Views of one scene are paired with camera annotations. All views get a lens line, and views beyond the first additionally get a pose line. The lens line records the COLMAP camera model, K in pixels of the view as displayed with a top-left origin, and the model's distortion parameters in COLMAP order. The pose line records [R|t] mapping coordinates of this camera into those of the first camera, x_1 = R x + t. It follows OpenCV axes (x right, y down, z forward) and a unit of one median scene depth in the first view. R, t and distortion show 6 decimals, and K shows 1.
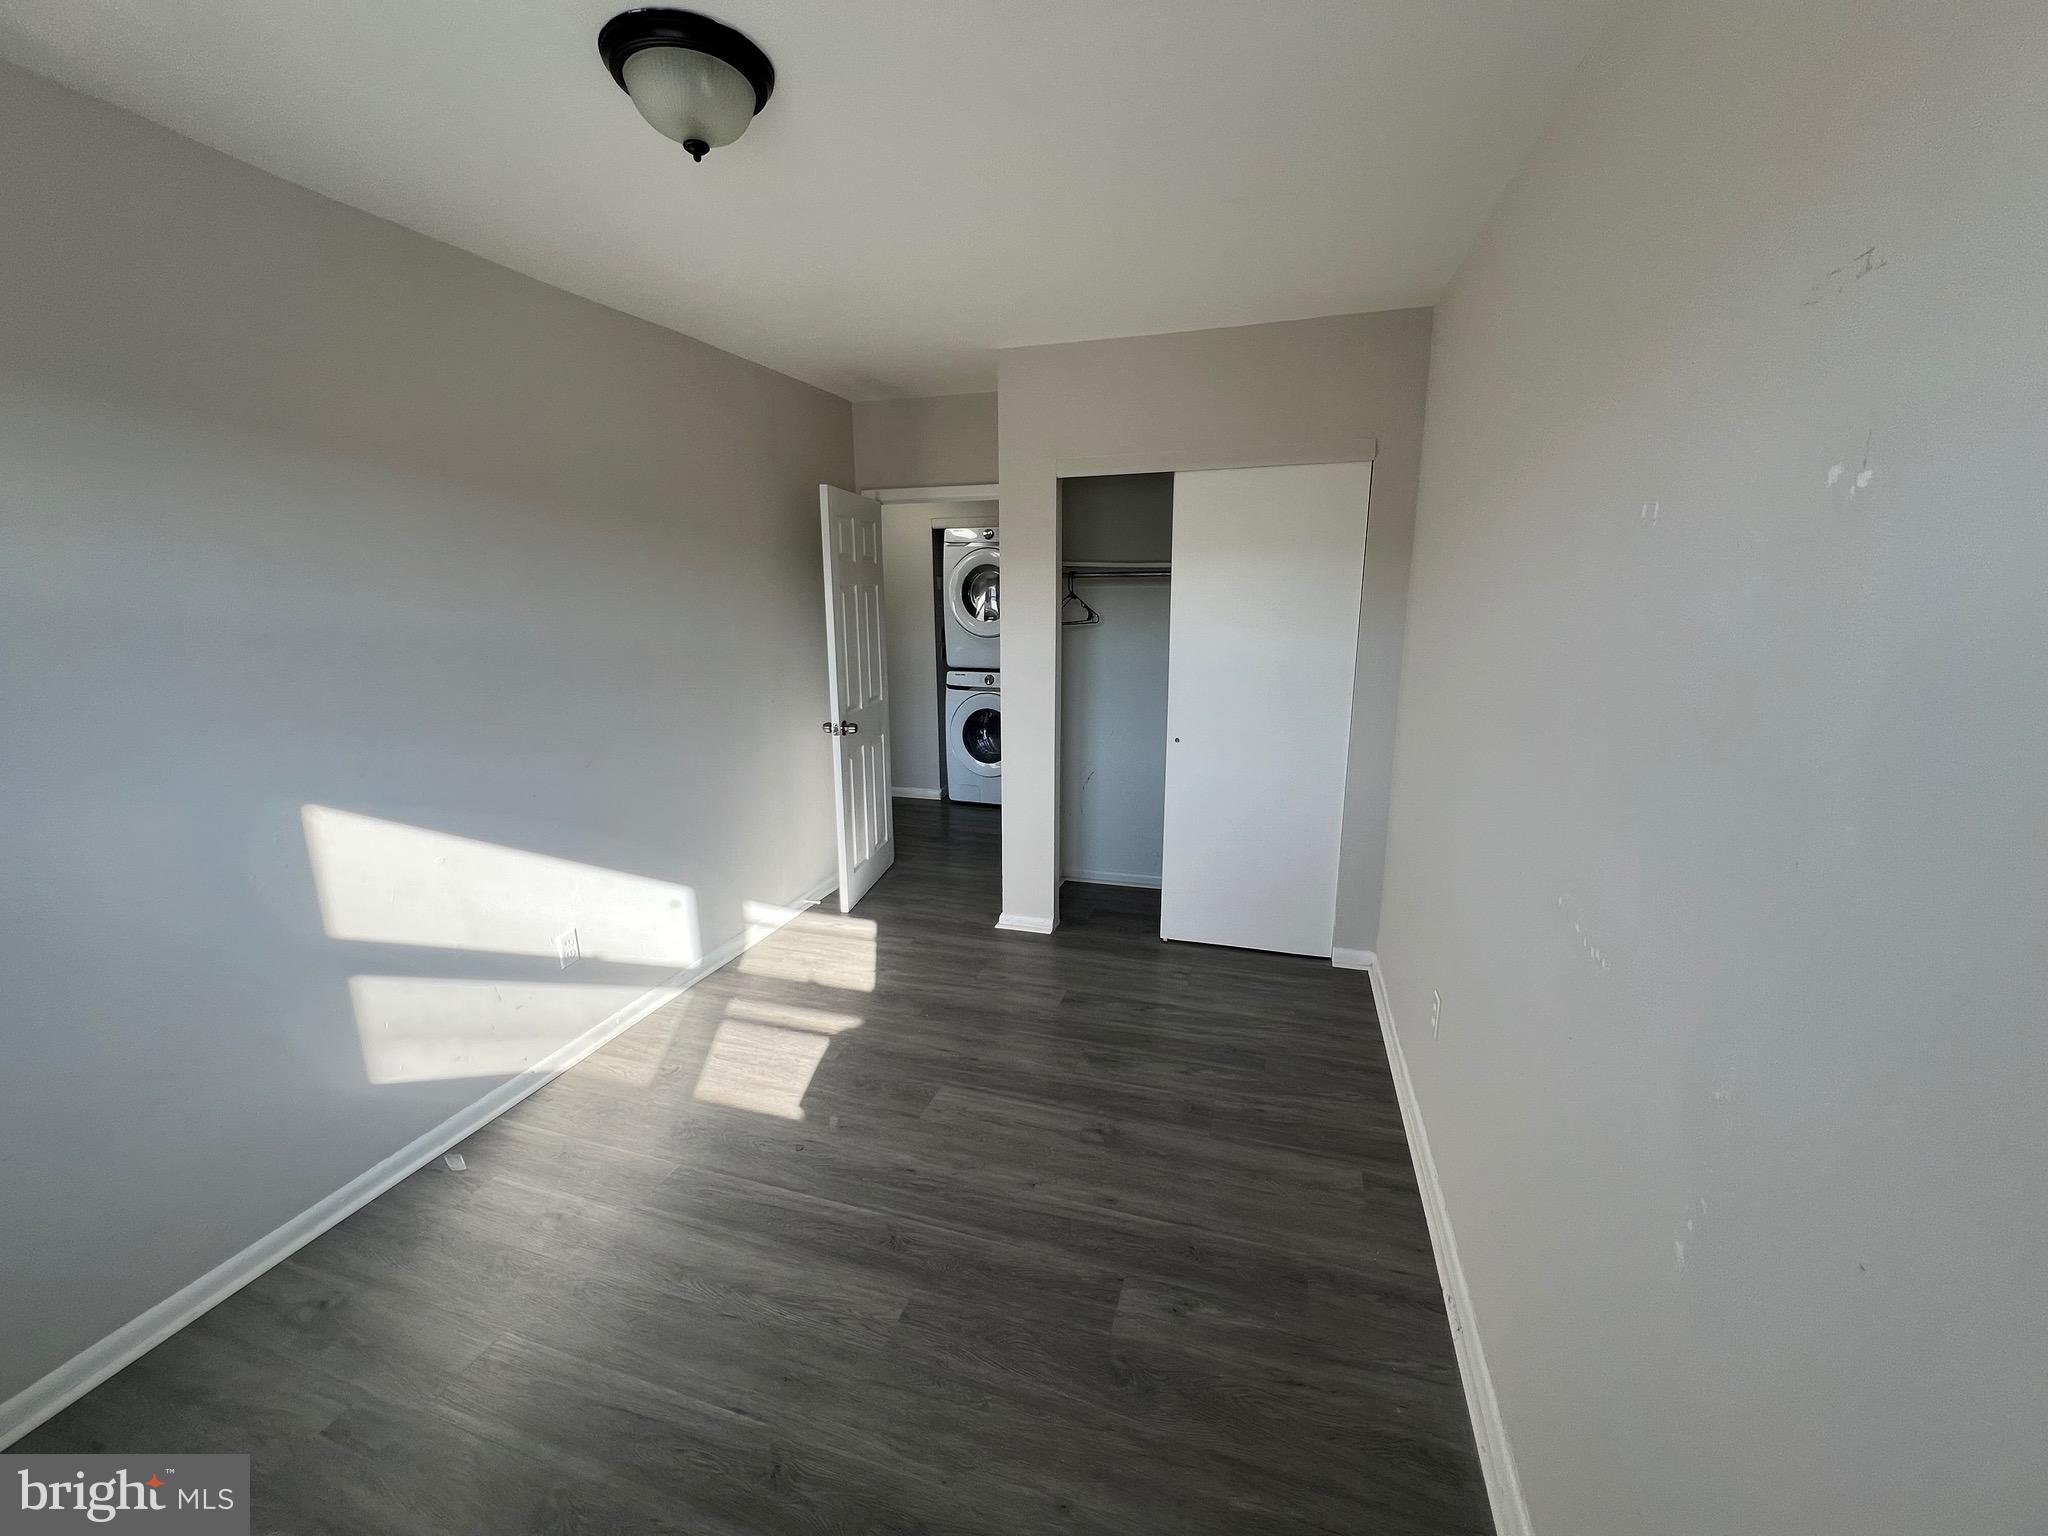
lens RADIAL K [[814.0, 0, 1025.1], [0, 814.0, 765.8], [0, 0, 1]] dist [-0.002138, 0.000436]
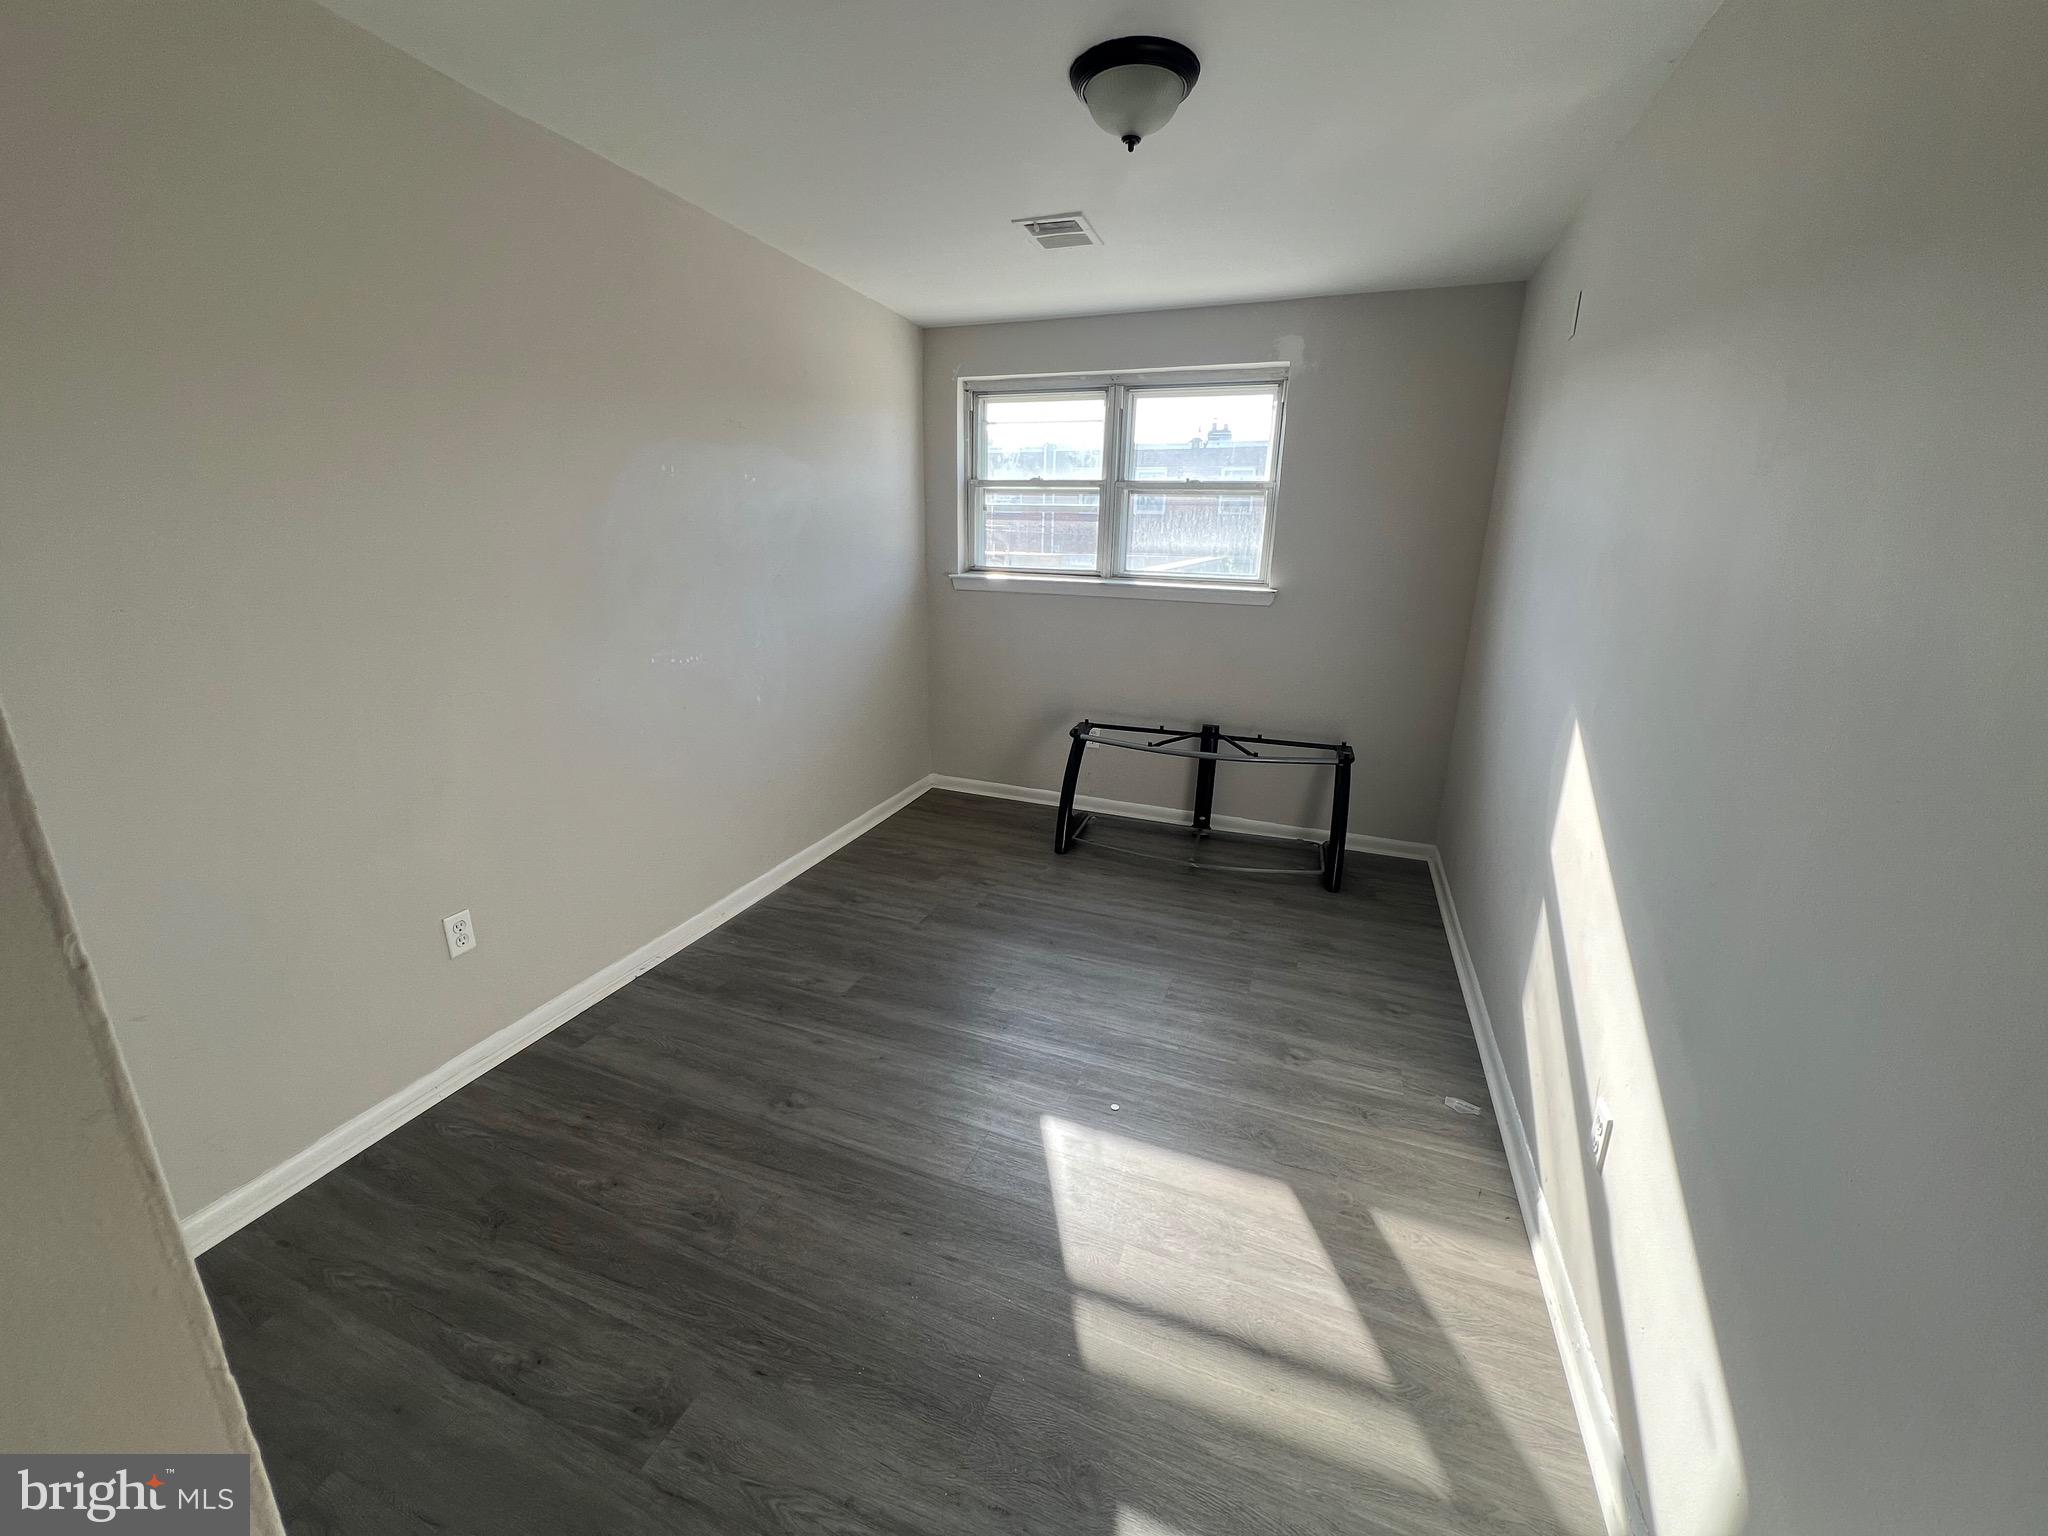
lens RADIAL K [[814.0, 0, 1025.1], [0, 814.0, 765.8], [0, 0, 1]] dist [-0.002138, 0.000436]
pose [[-0.998001, -0.029130, 0.056076, -0.223871], [0.000972, 0.880231, 0.474544, -0.333866], [-0.063184, 0.473650, -0.878444, 1.700956]]
